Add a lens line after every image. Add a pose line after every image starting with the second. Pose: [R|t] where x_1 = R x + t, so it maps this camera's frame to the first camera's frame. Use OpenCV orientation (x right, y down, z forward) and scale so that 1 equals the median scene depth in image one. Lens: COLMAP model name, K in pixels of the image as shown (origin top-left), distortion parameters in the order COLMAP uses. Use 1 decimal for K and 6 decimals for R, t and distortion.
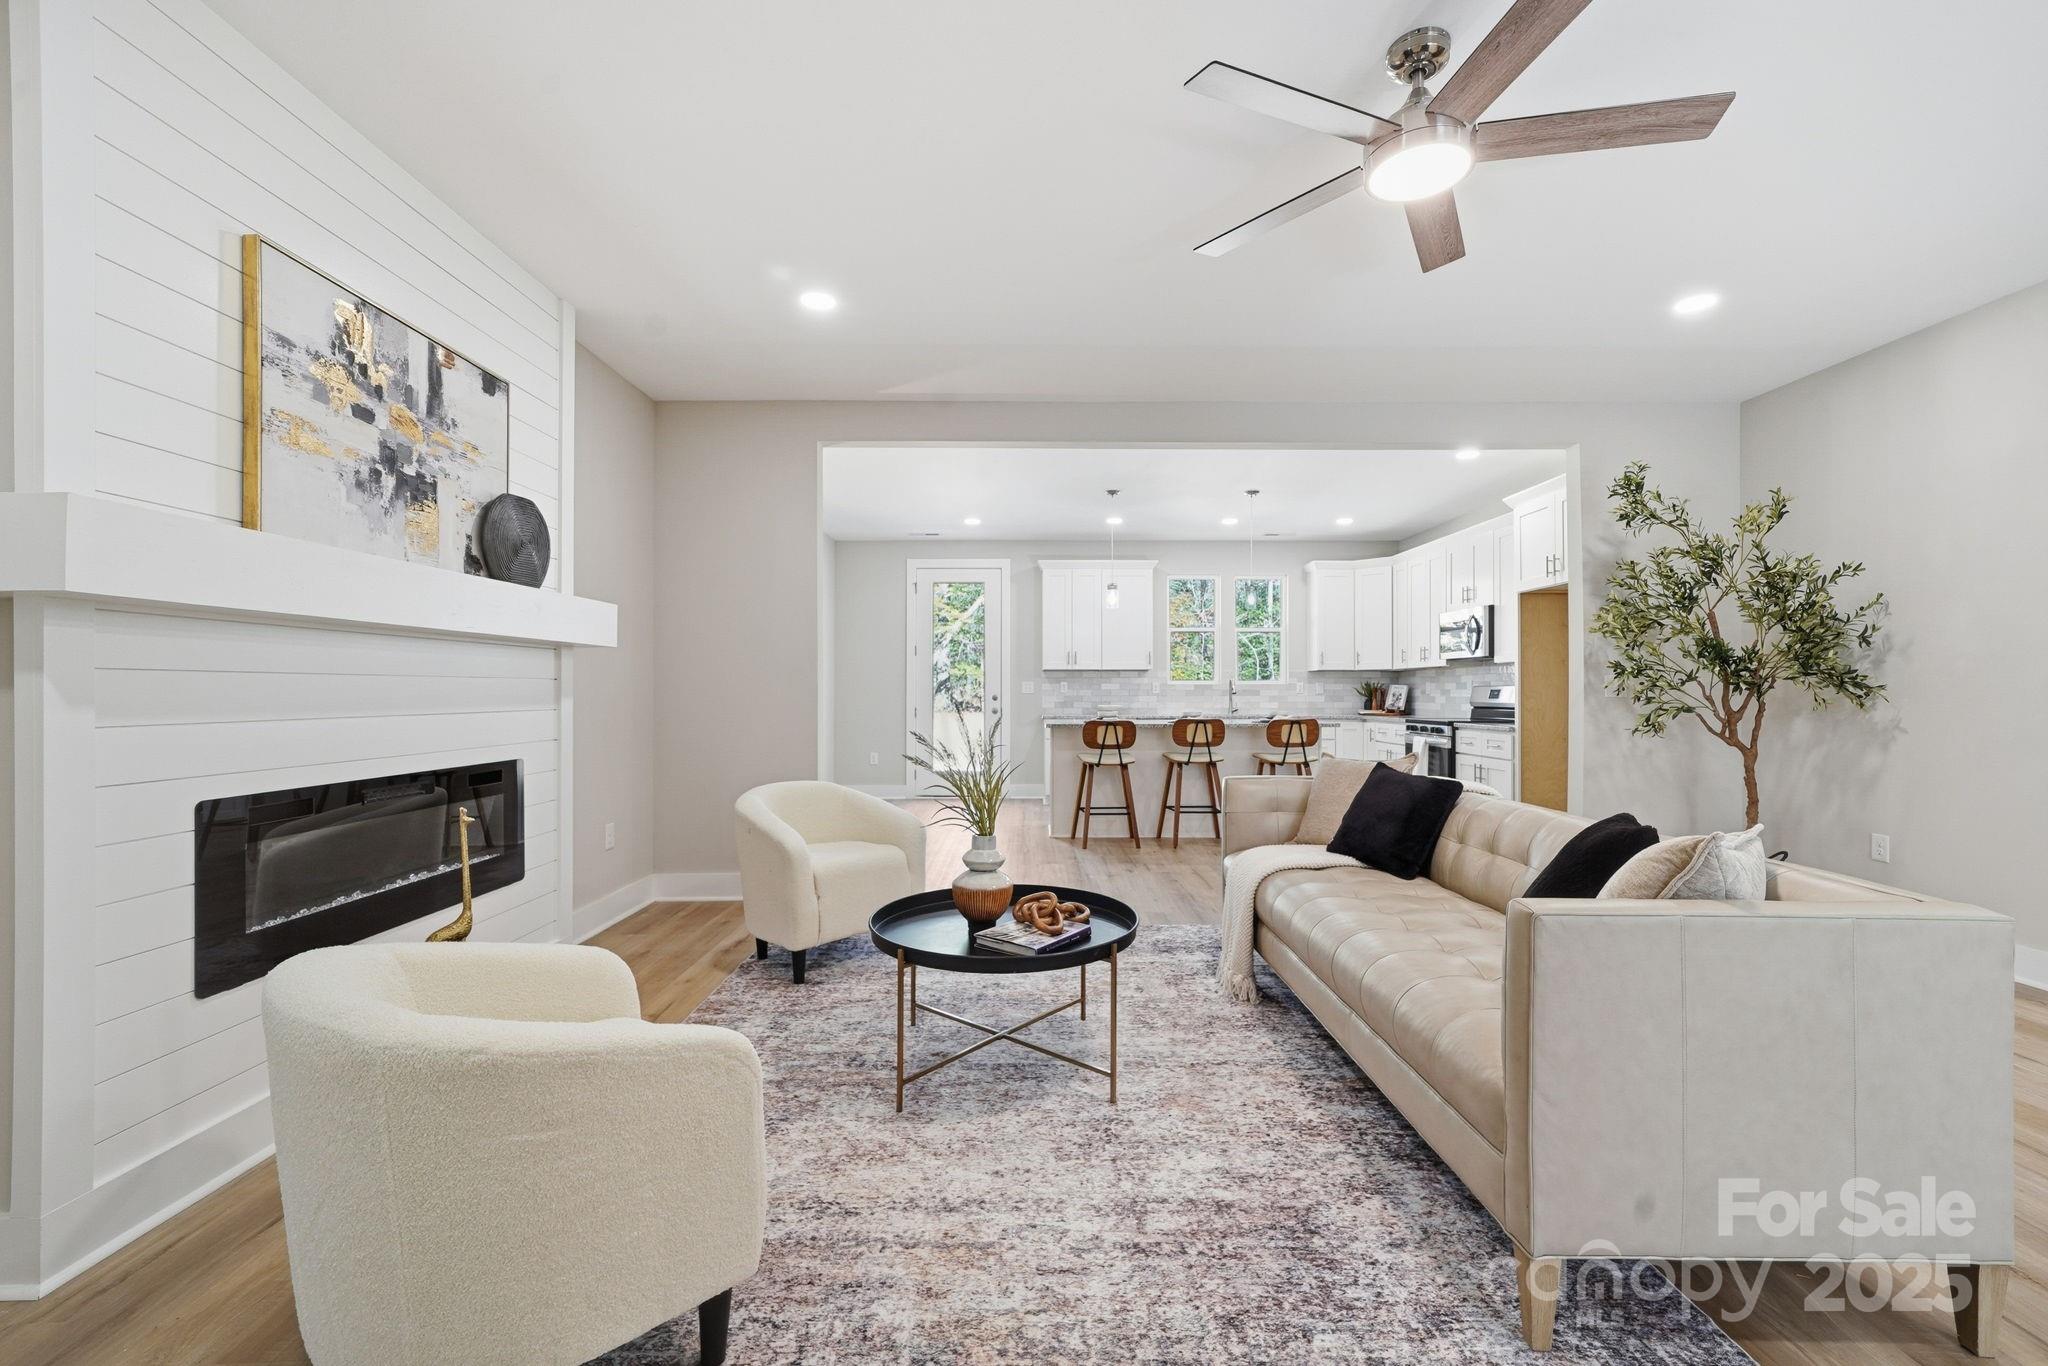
lens RADIAL K [[845.1, 0, 1035.4], [0, 845.1, 684.7], [0, 0, 1]] dist [-0.002704, 0.000184]
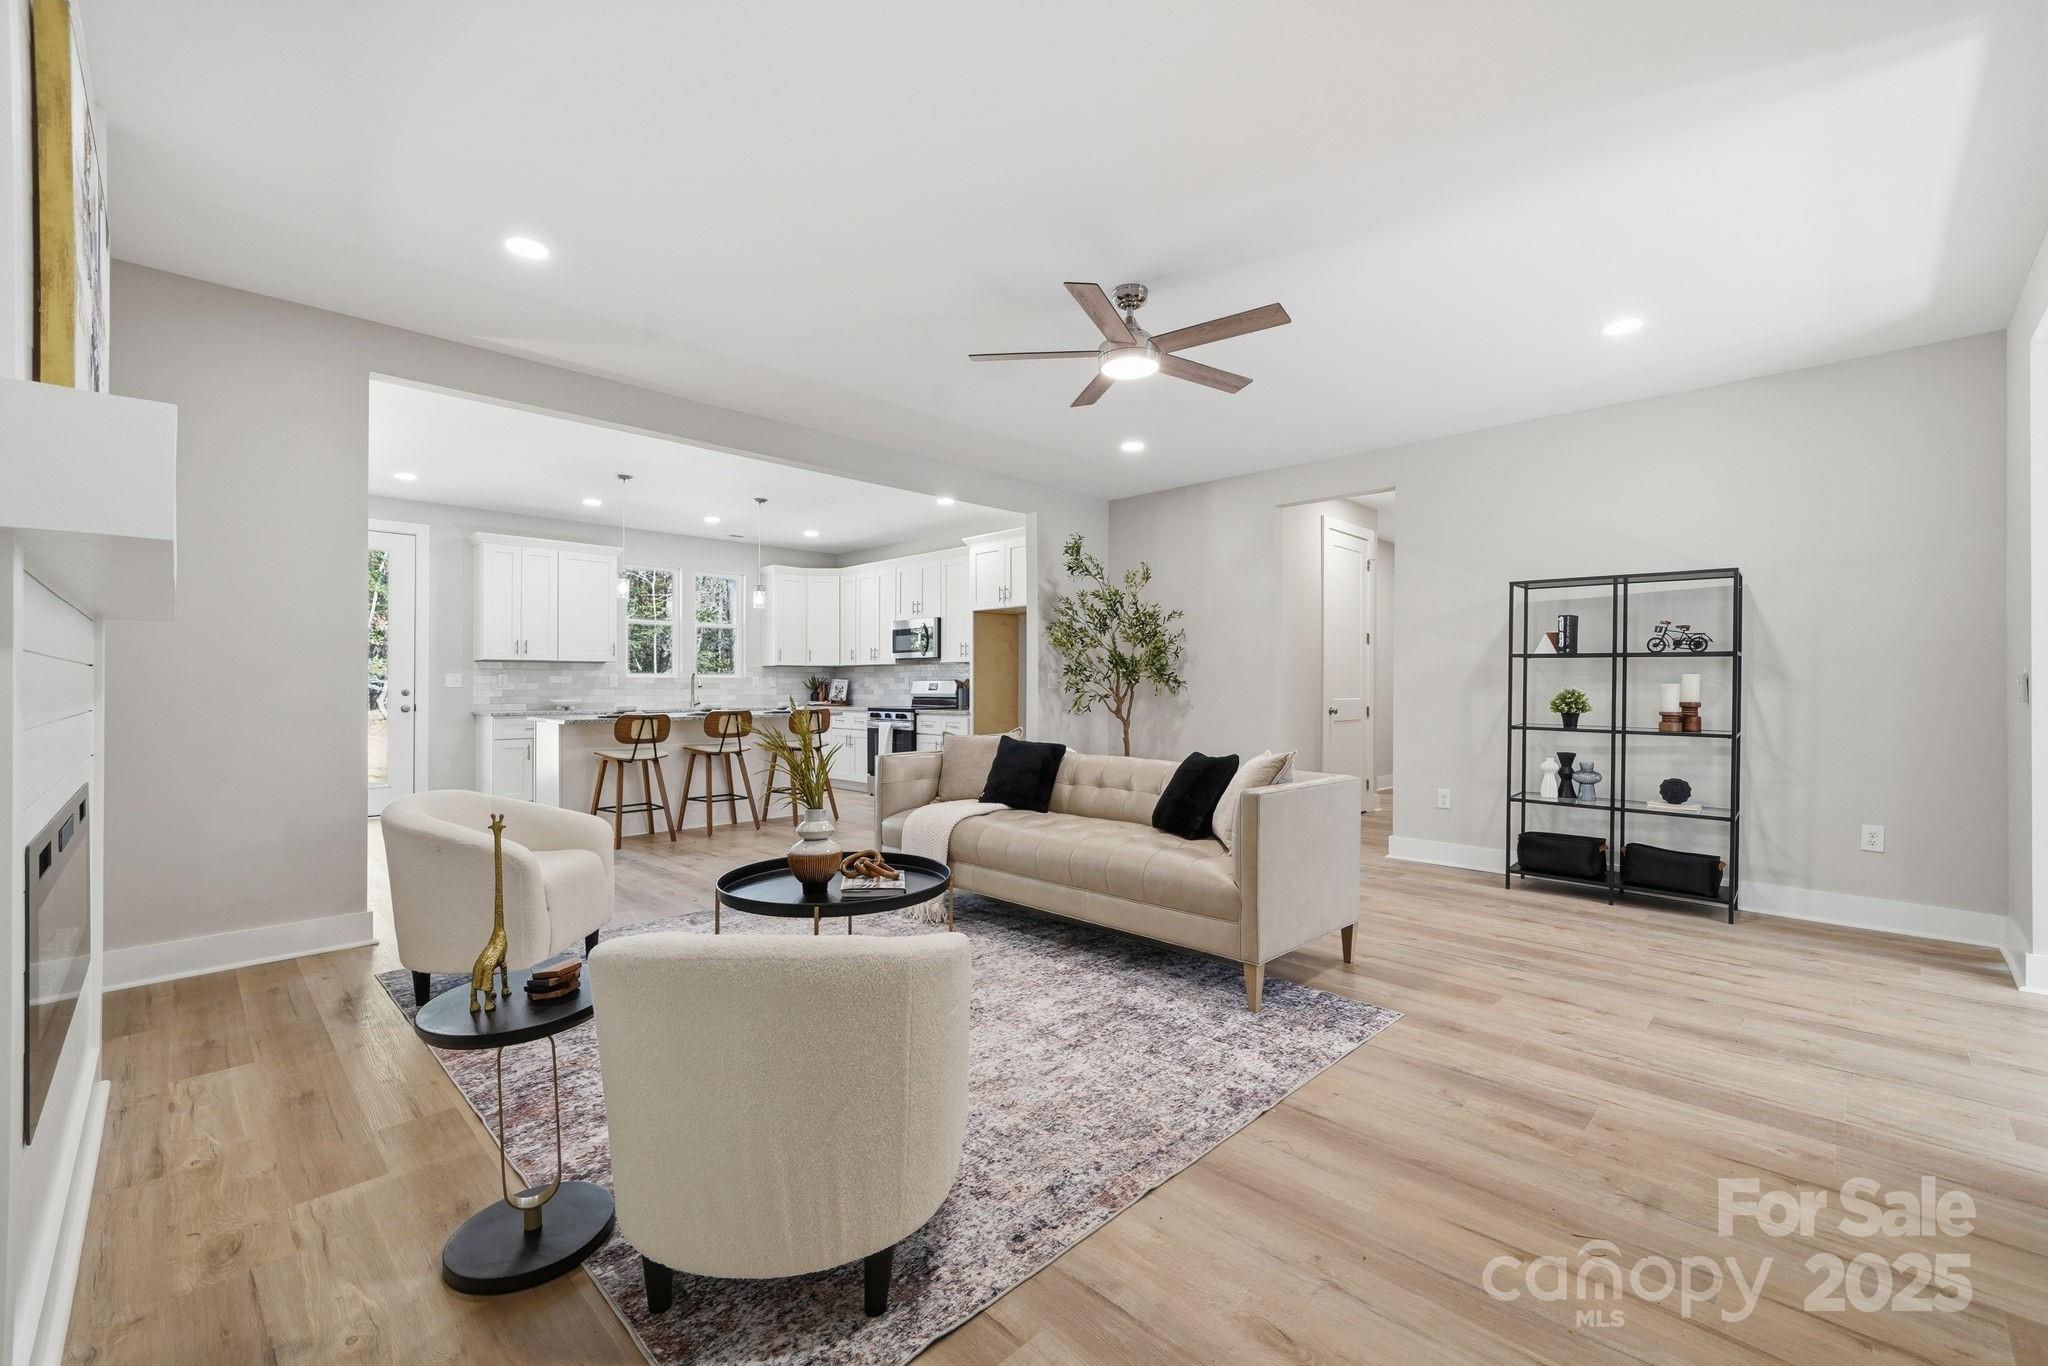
lens RADIAL K [[845.1, 0, 1035.4], [0, 845.1, 684.7], [0, 0, 1]] dist [-0.002704, 0.000184]
pose [[0.703291, 0.000027, 0.710903, -0.398739], [-0.005411, 0.999971, 0.005315, 0.000245], [-0.710882, -0.007584, 0.703270, -0.011976]]
